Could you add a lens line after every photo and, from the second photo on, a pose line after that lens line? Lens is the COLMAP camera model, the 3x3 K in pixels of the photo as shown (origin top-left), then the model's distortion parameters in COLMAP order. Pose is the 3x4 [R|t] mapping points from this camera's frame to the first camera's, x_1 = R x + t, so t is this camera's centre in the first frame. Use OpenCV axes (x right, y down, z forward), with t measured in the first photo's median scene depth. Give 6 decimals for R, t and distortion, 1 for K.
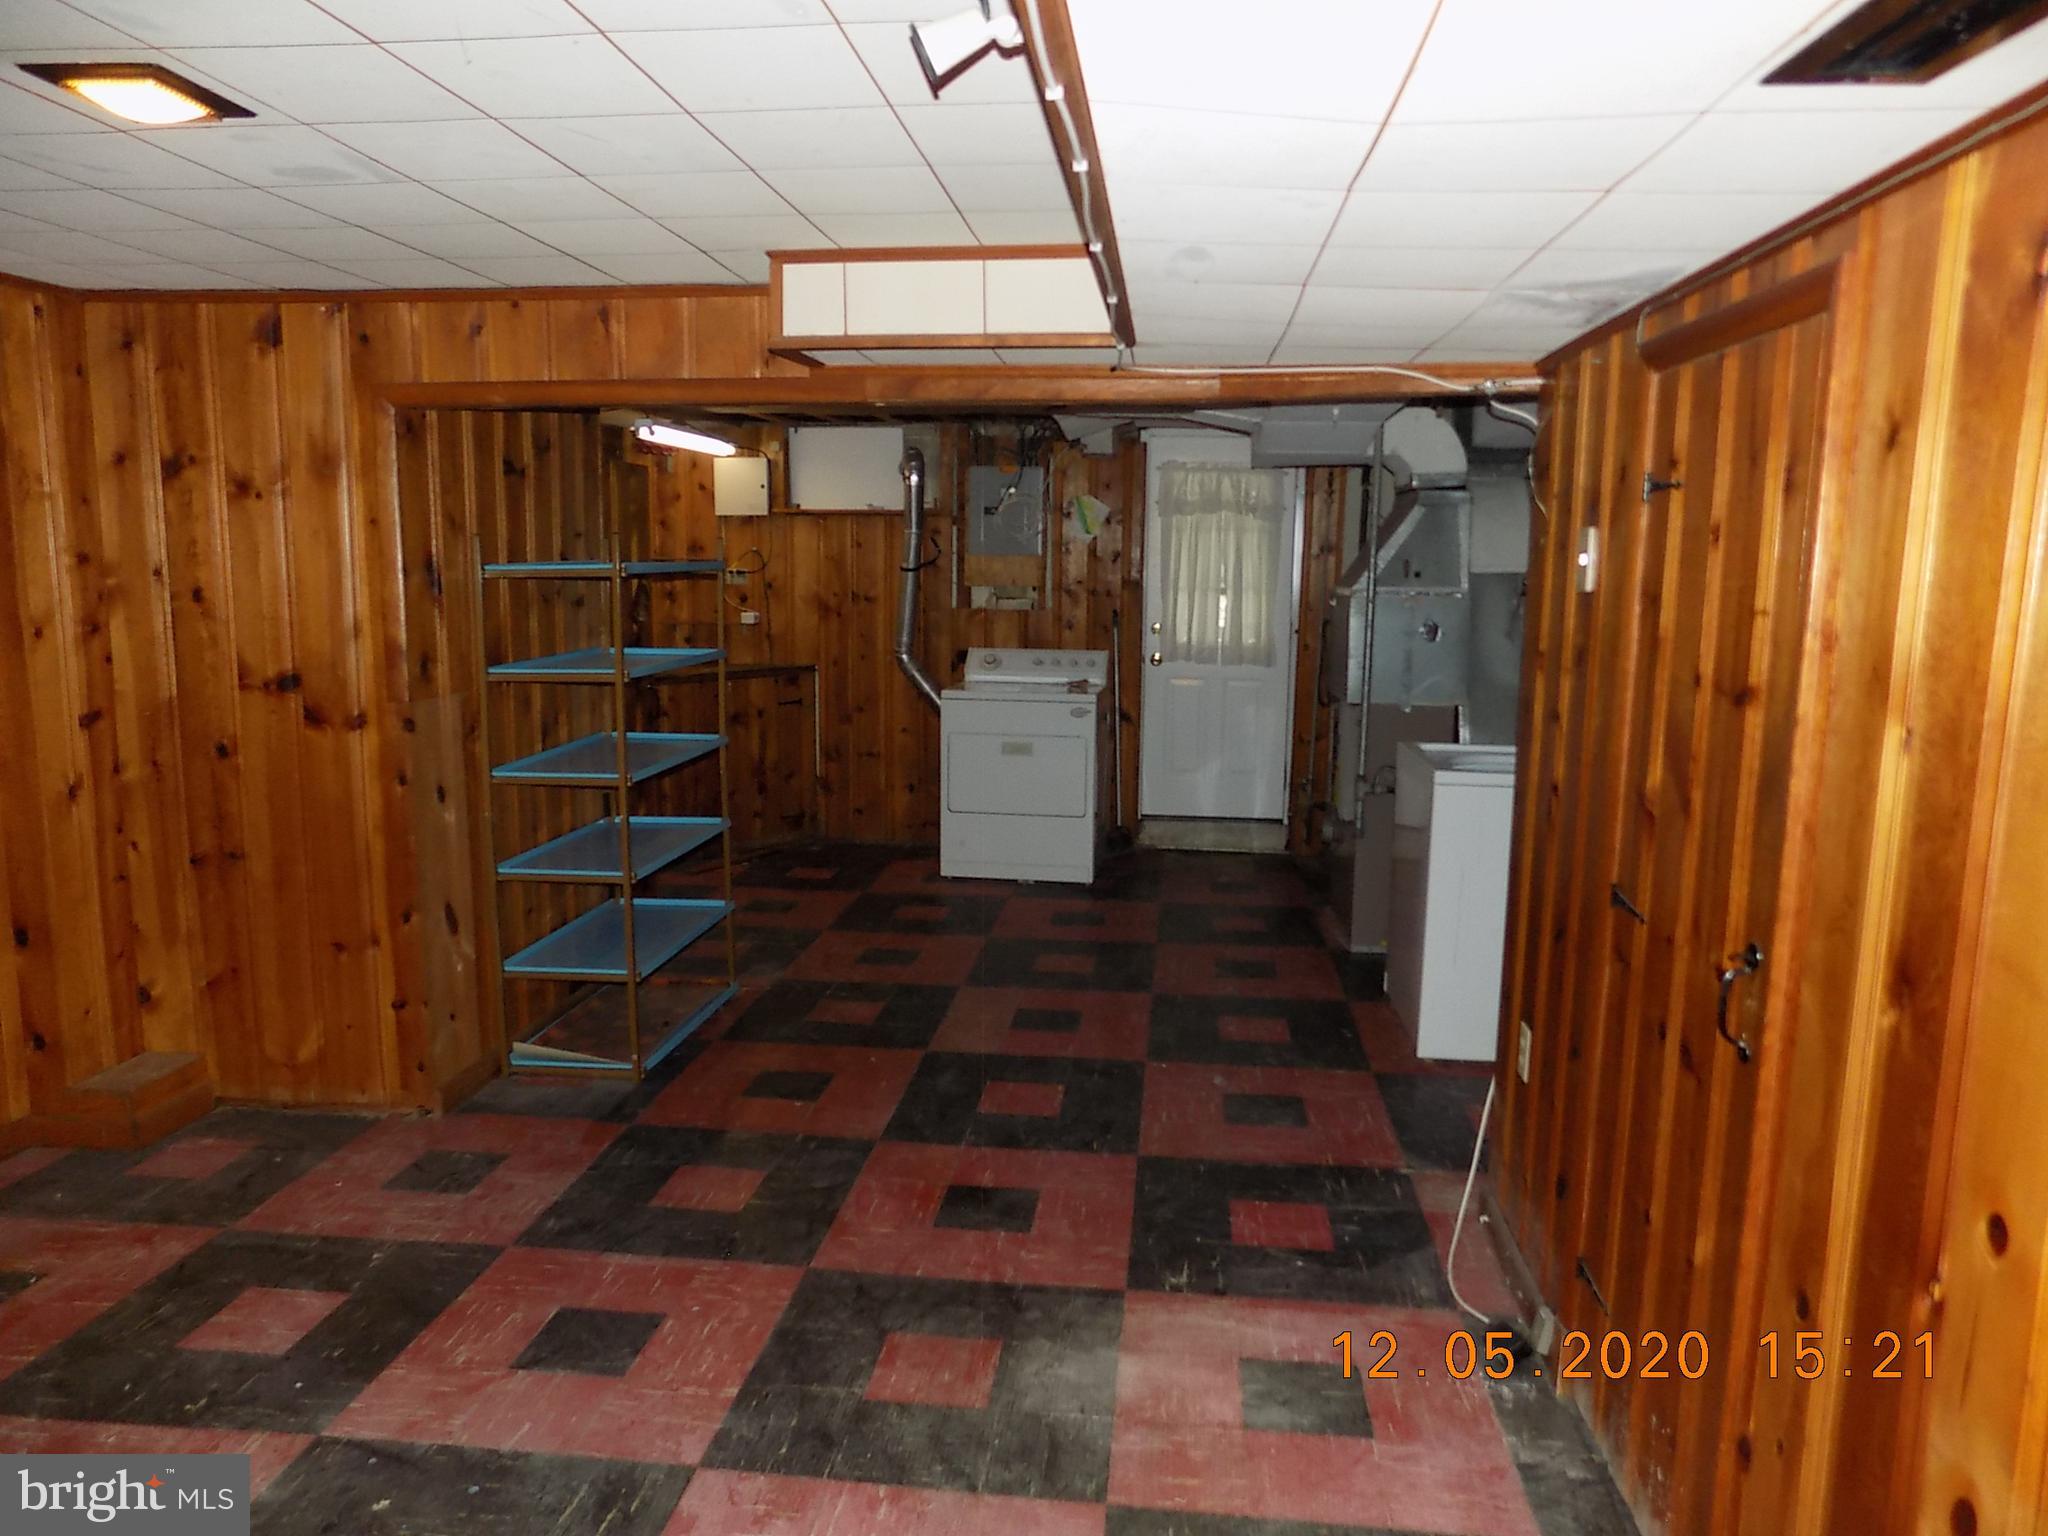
lens RADIAL K [[1386.0, 0, 1024.5], [0, 1386.0, 746.1], [0, 0, 1]] dist [-0.070619, 0.071243]
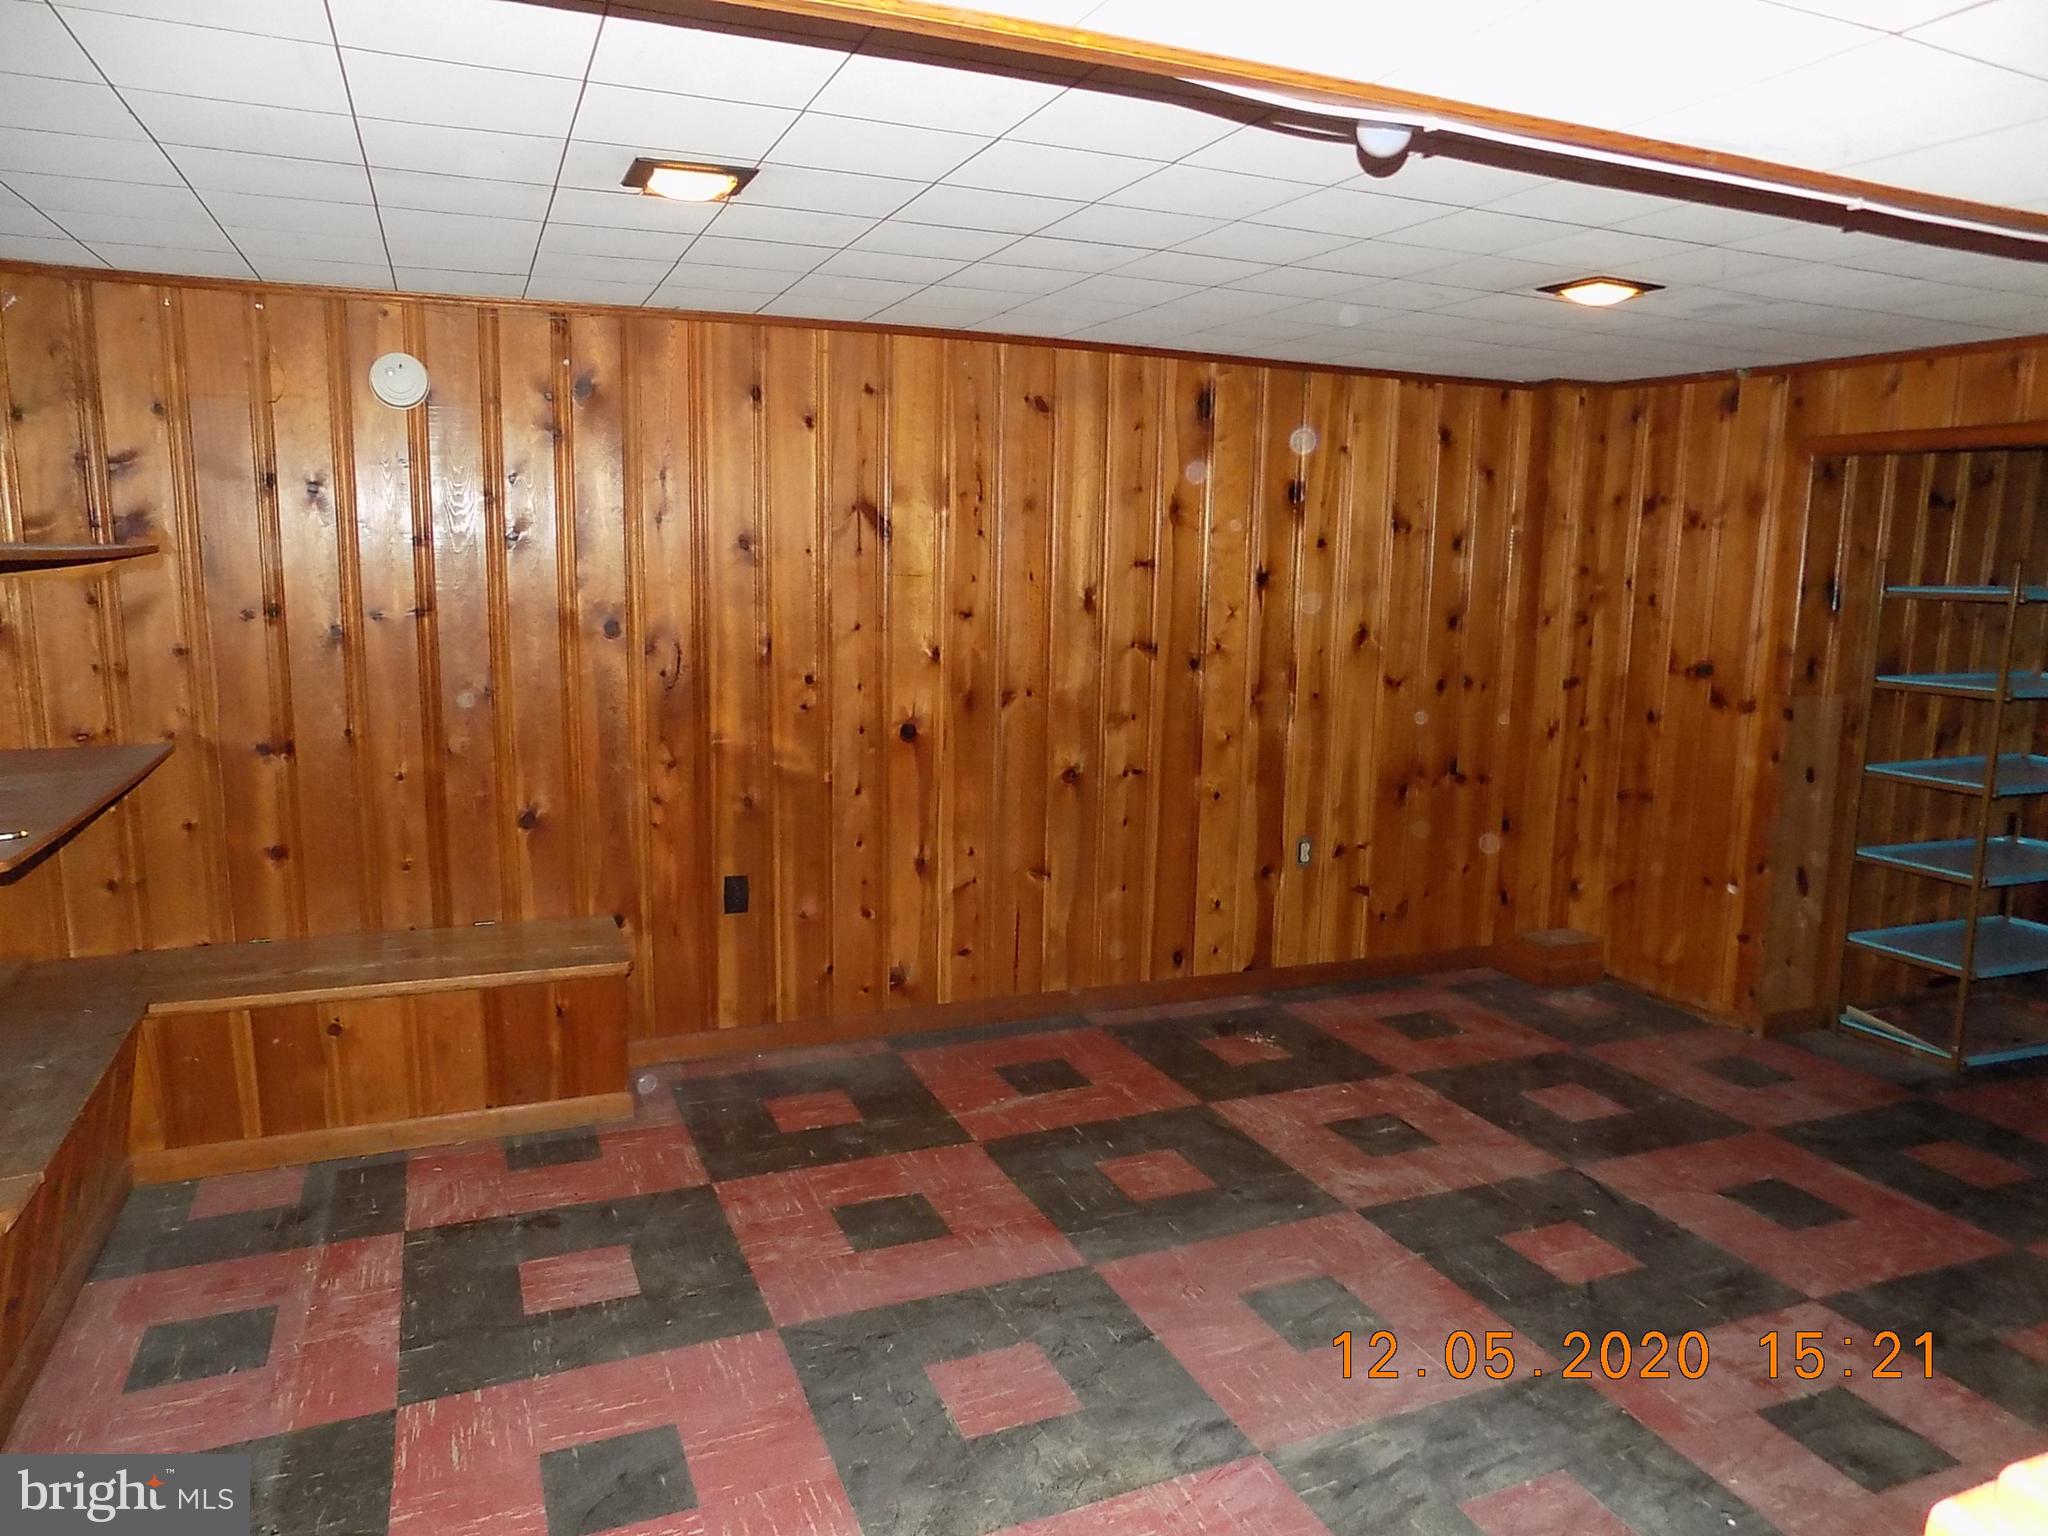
lens RADIAL K [[1386.0, 0, 1024.5], [0, 1386.0, 746.1], [0, 0, 1]] dist [-0.070619, 0.071243]
pose [[0.490707, 0.132936, -0.861124, 0.272540], [-0.139956, 0.987486, 0.072690, 0.019925], [0.860011, 0.084850, 0.503172, -0.200473]]
